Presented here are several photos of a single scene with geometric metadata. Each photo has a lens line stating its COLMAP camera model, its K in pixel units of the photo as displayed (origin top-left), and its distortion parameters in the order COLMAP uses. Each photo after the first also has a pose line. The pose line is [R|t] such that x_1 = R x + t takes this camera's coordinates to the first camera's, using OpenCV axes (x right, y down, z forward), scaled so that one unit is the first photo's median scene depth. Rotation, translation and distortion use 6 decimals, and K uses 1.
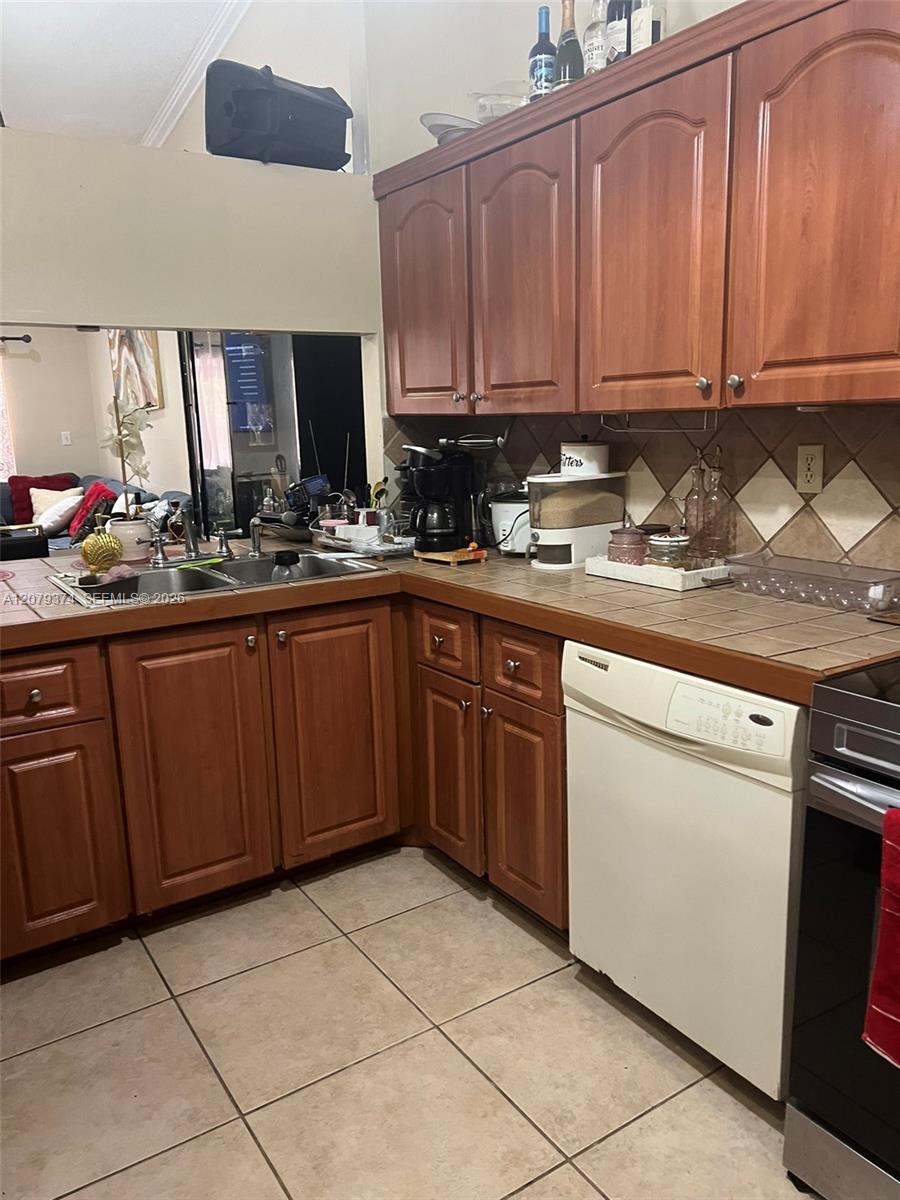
lens RADIAL K [[892.6, 0, 452.2], [0, 892.6, 611.1], [0, 0, 1]] dist [0.071504, -0.085231]
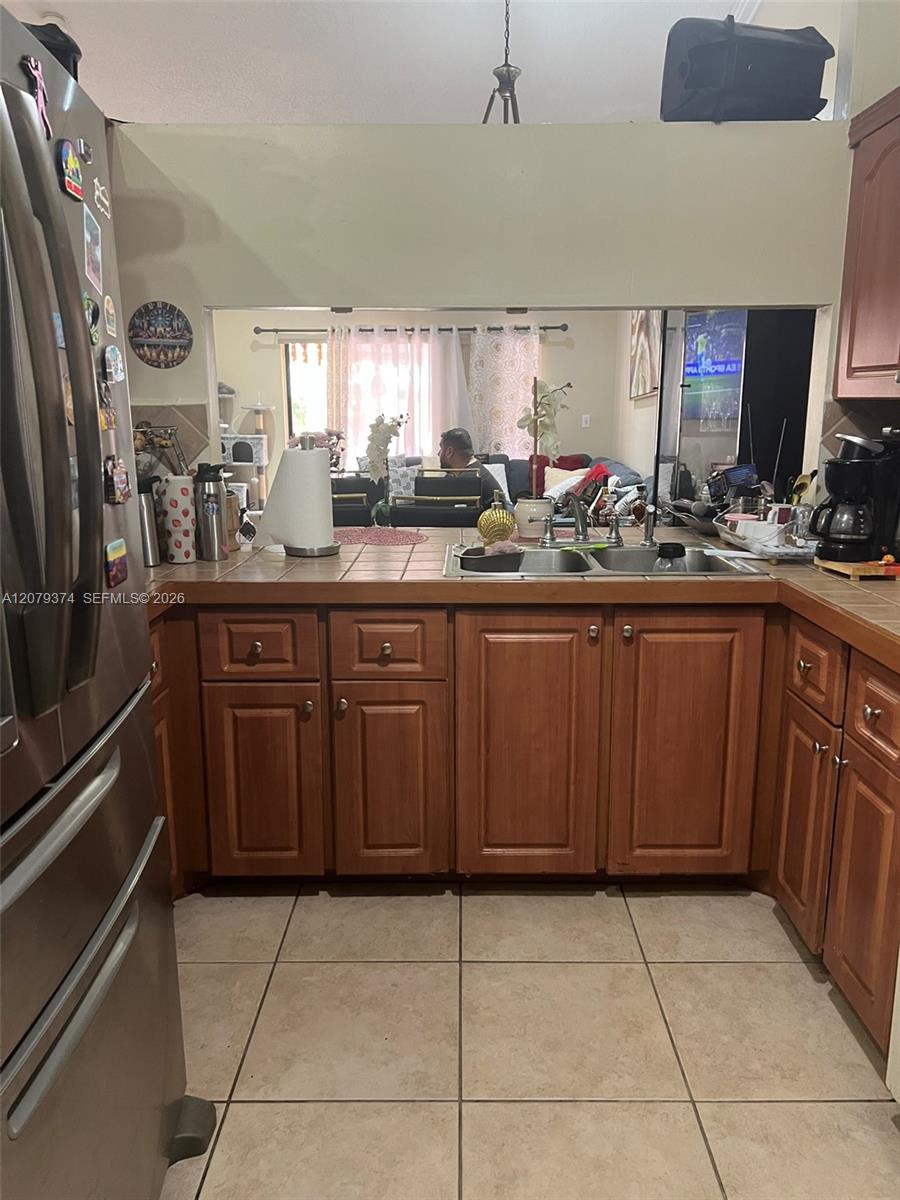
lens RADIAL K [[897.0, 0, 456.1], [0, 897.0, 609.5], [0, 0, 1]] dist [0.060468, -0.060929]
pose [[0.834709, 0.142716, -0.531877, 0.153457], [-0.136548, 0.989311, 0.051164, -0.017615], [0.533493, 0.029920, 0.845275, 0.100592]]
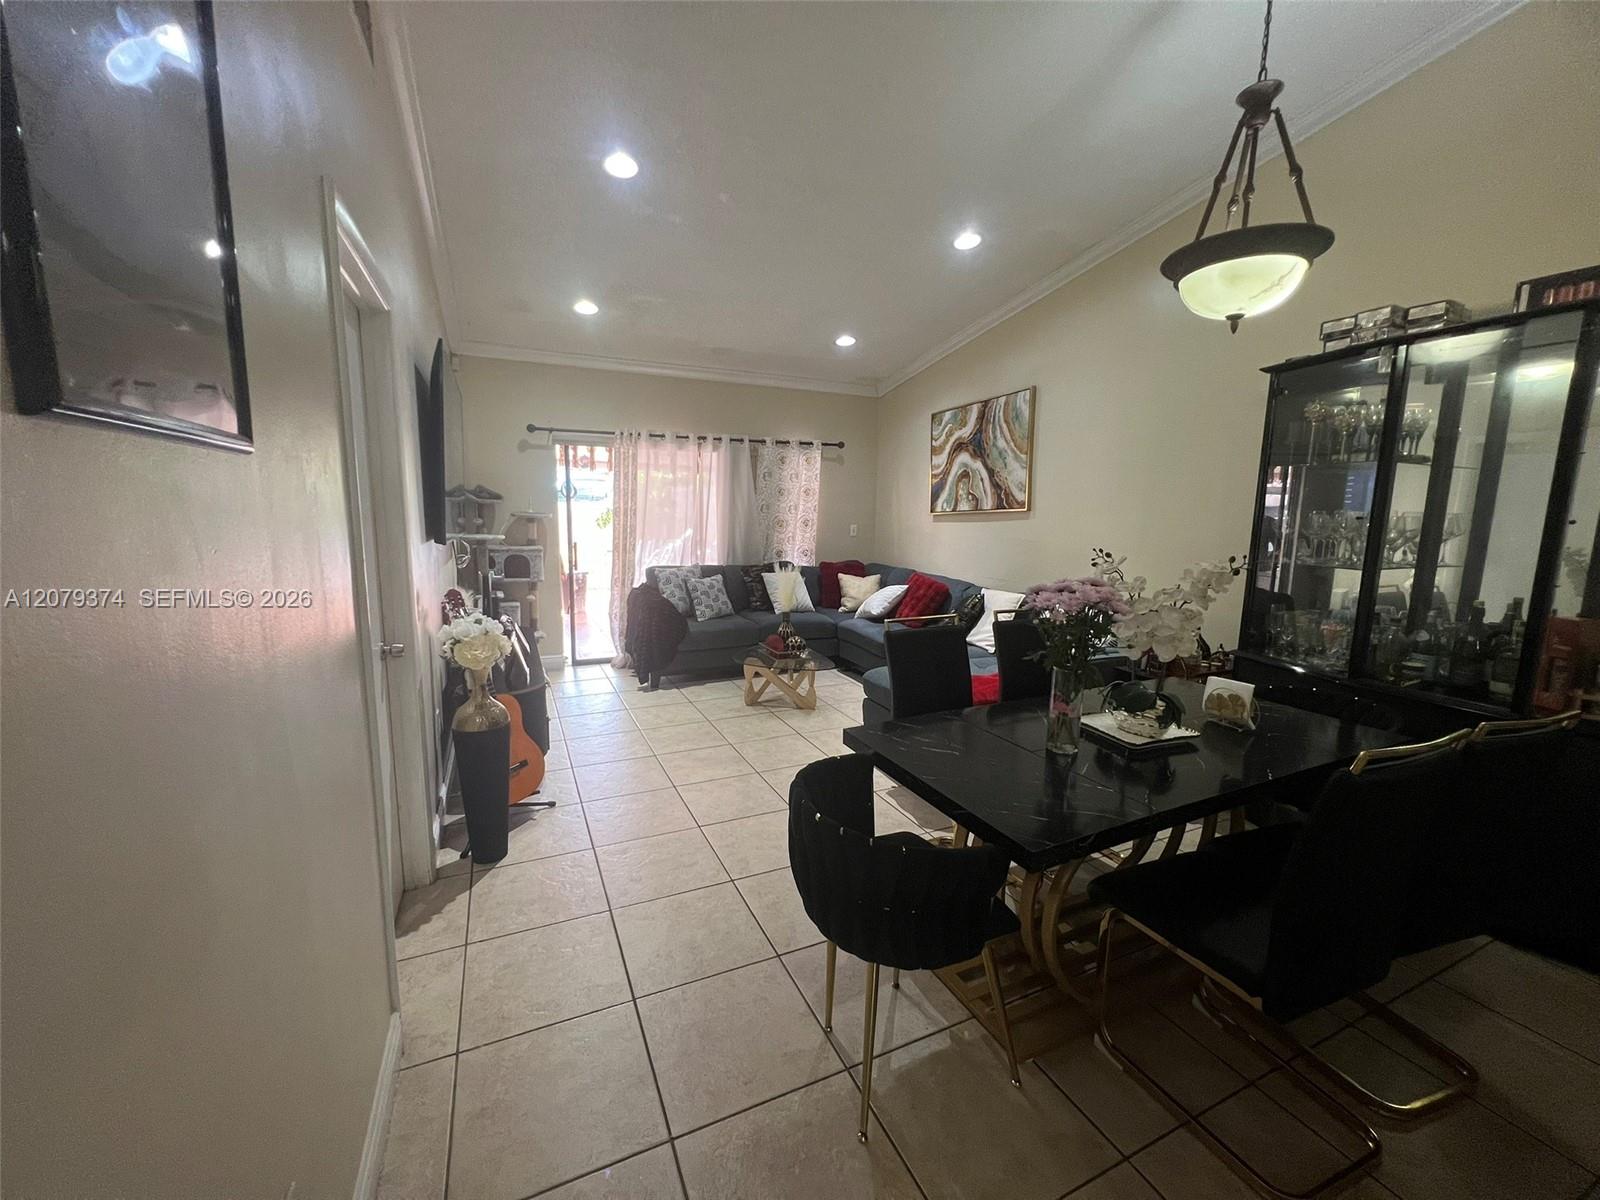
lens RADIAL K [[638.8, 0, 800.4], [0, 638.8, 601.3], [0, 0, 1]] dist [-0.001010, 0.000663]
pose [[0.987622, 0.061766, -0.144181, -1.335710], [-0.071703, 0.995321, -0.064768, -0.153897], [0.139506, 0.074304, 0.987430, 0.684412]]
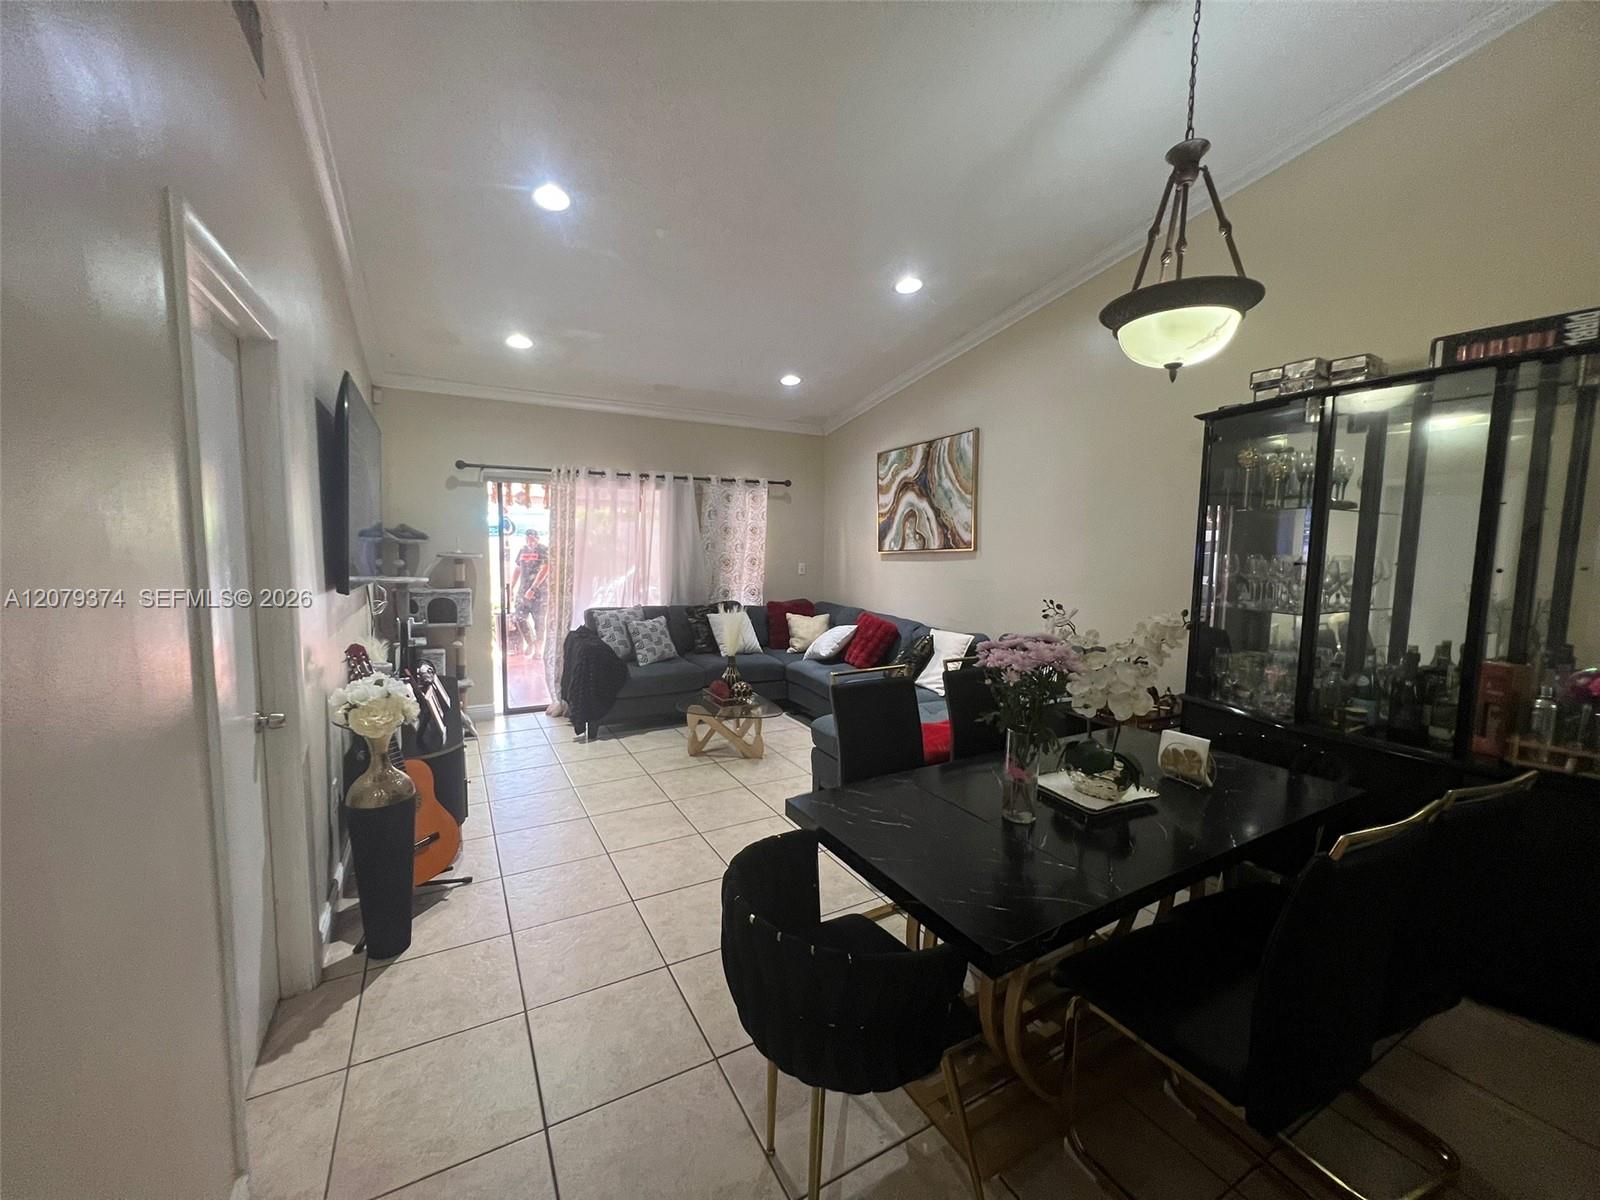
lens RADIAL K [[638.8, 0, 800.4], [0, 638.8, 601.3], [0, 0, 1]] dist [-0.001010, 0.000663]
pose [[0.996348, 0.046133, -0.071856, -1.328401], [-0.054584, 0.991215, -0.120473, -0.191534], [0.065667, 0.123955, 0.990113, 0.748104]]
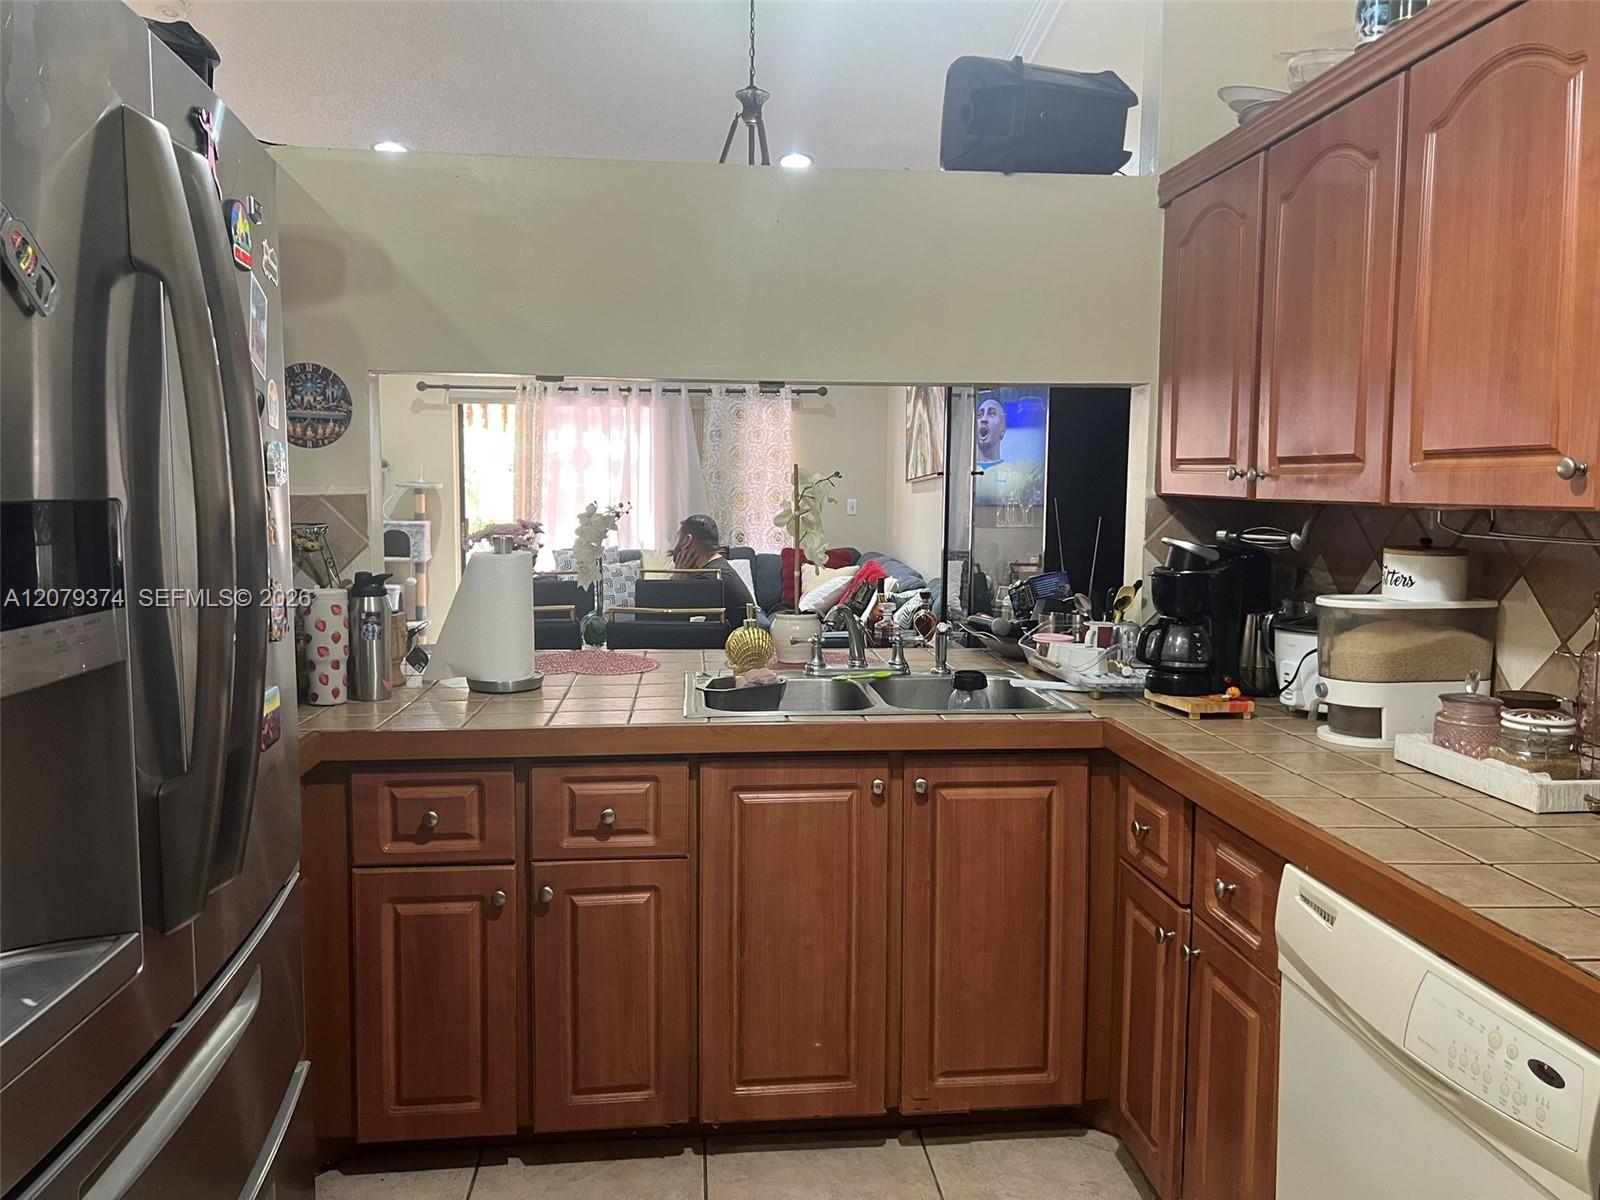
lens RADIAL K [[1190.1, 0, 809.9], [0, 1190.1, 600.6], [0, 0, 1]] dist [0.071504, -0.085231]
pose [[0.888665, 0.076071, -0.452203, 0.155403], [-0.127665, 0.988199, -0.084648, -0.027314], [0.440427, 0.132954, 0.887889, 0.065802]]
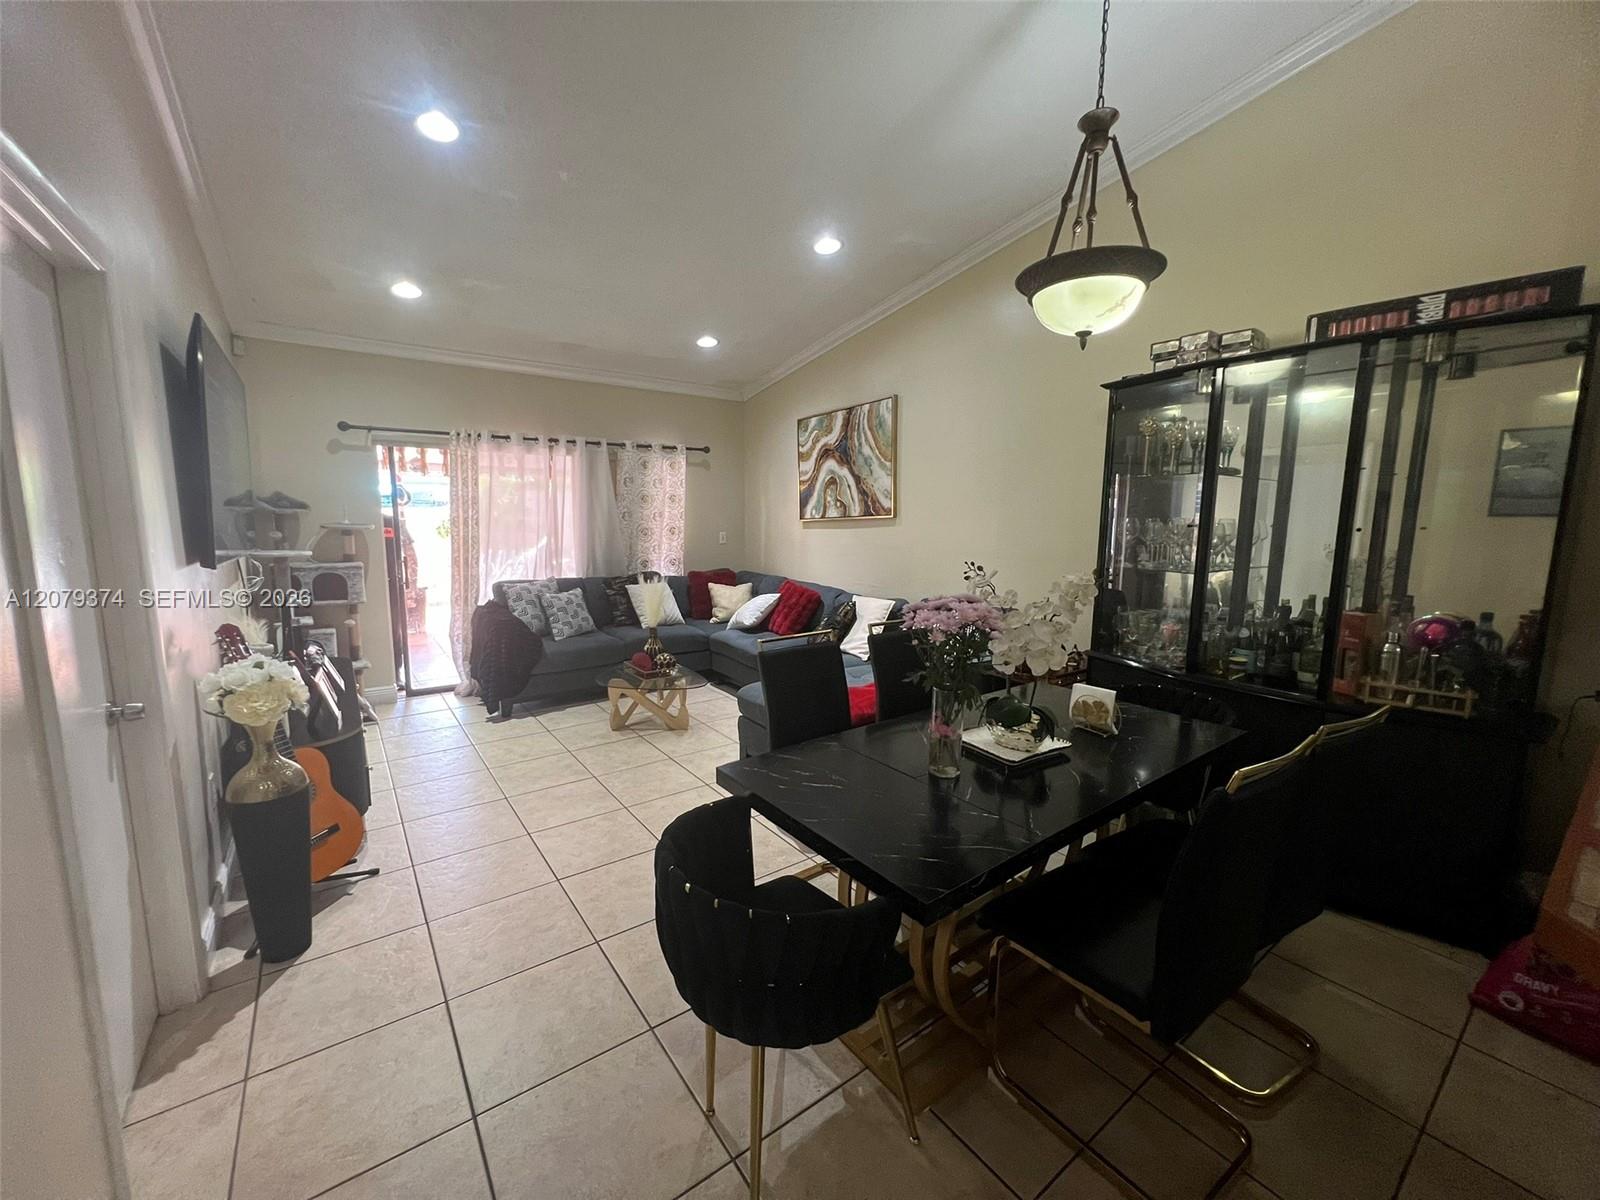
lens RADIAL K [[638.8, 0, 800.4], [0, 638.8, 601.3], [0, 0, 1]] dist [-0.001010, 0.000663]
pose [[0.998194, 0.026913, 0.053699, -1.336810], [-0.022616, 0.996612, -0.079078, -0.186015], [-0.055645, 0.077721, 0.995421, 0.760649]]
